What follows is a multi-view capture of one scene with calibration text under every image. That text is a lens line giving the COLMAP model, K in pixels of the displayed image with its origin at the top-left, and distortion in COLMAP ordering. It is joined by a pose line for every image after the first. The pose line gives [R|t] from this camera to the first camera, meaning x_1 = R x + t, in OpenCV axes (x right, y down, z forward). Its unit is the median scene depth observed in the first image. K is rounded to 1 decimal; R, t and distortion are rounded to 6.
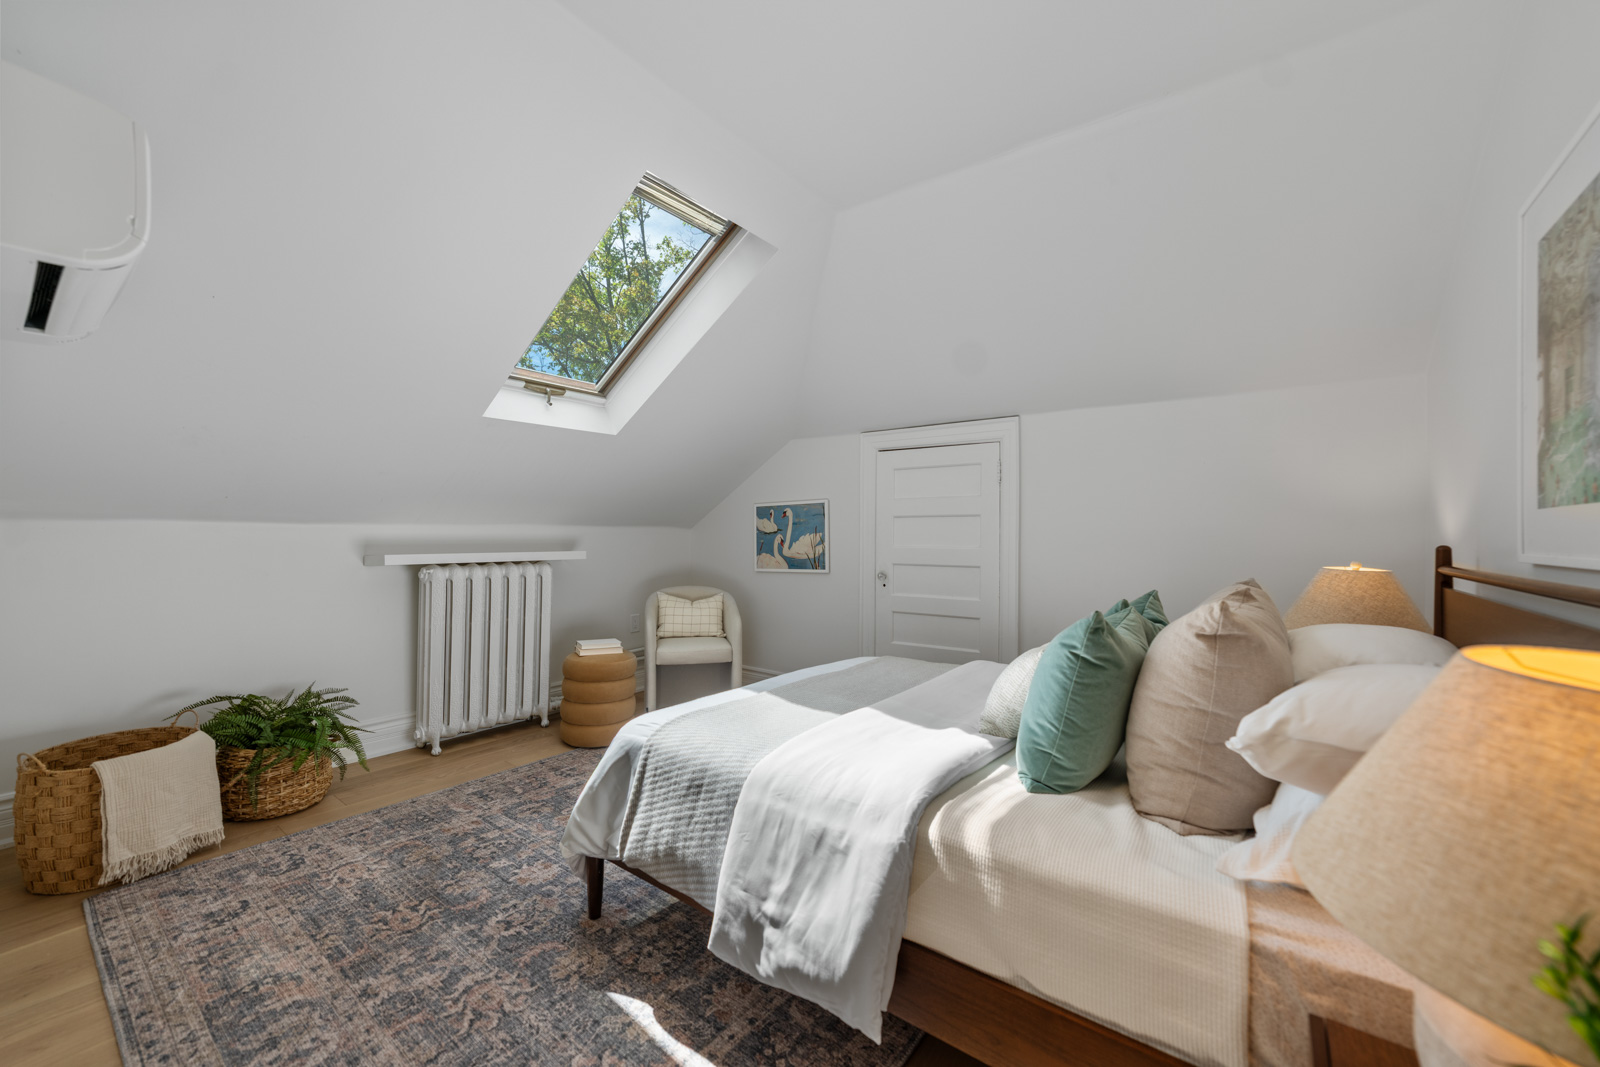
lens RADIAL K [[625.8, 0, 800.0], [0, 625.8, 533.5], [0, 0, 1]] dist [0.000461, 0.000095]
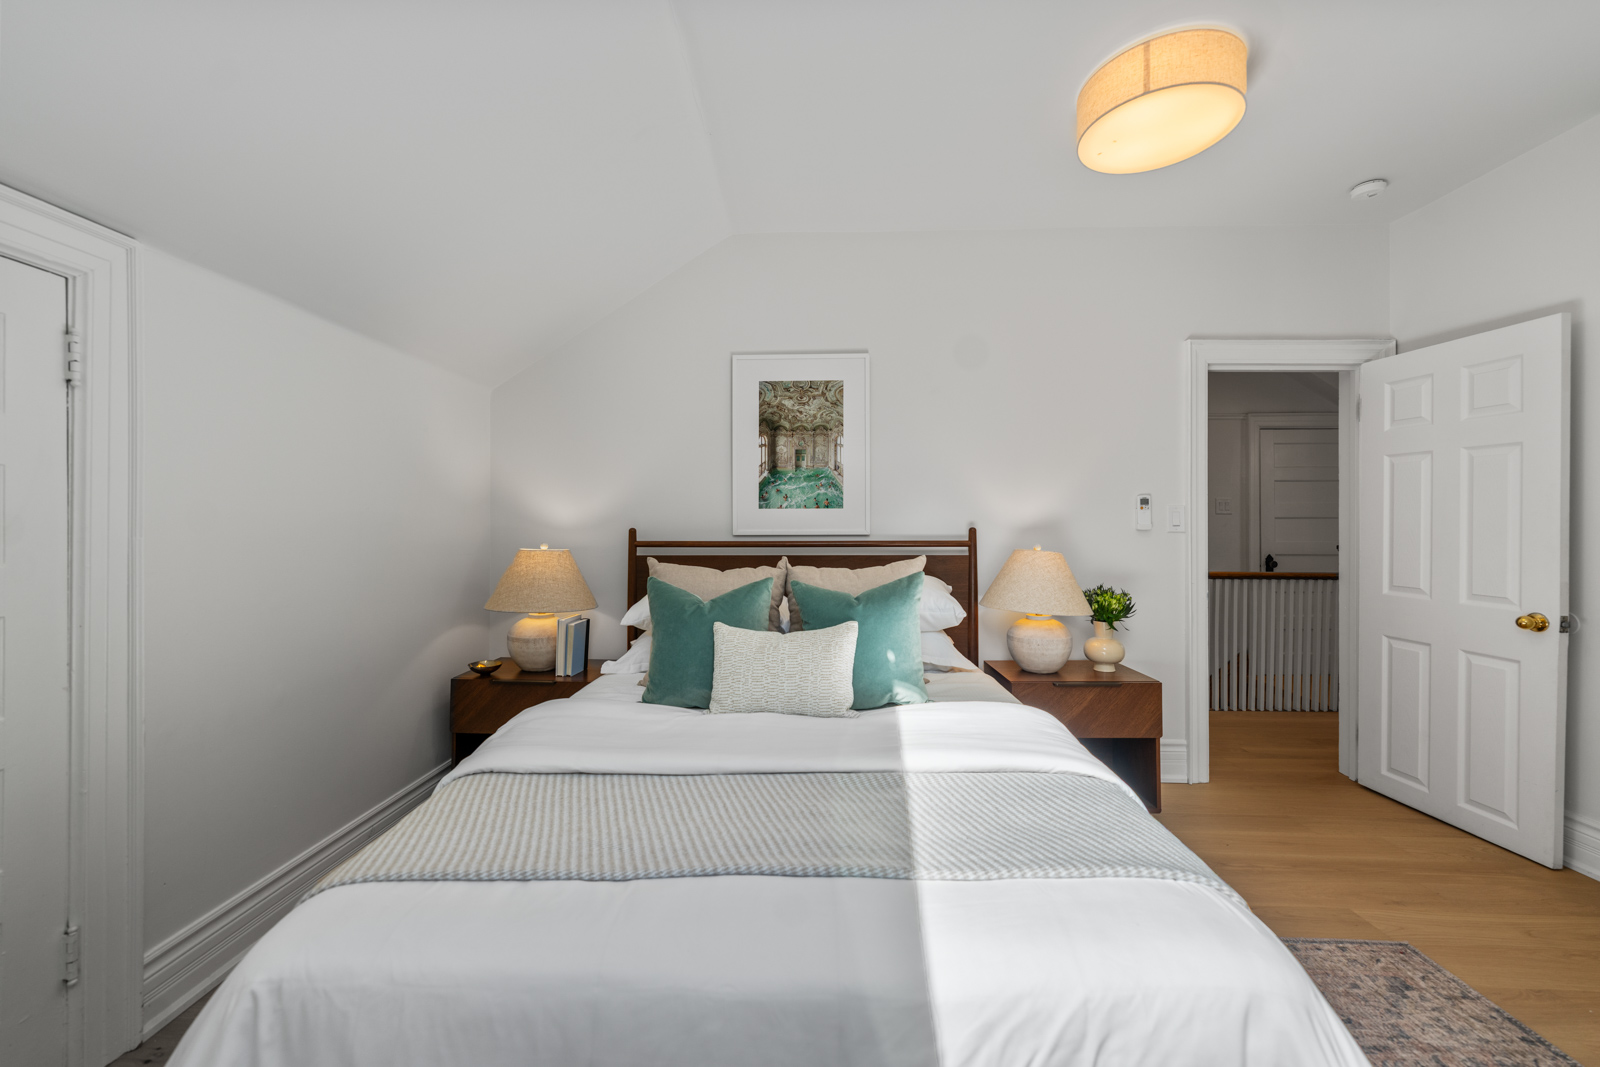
lens RADIAL K [[625.8, 0, 800.0], [0, 625.8, 533.5], [0, 0, 1]] dist [0.000461, 0.000095]
pose [[-0.589691, -0.020666, 0.807364, -0.463400], [-0.001973, 0.999706, 0.024148, -0.003457], [-0.807626, 0.012646, -0.589559, 1.596872]]
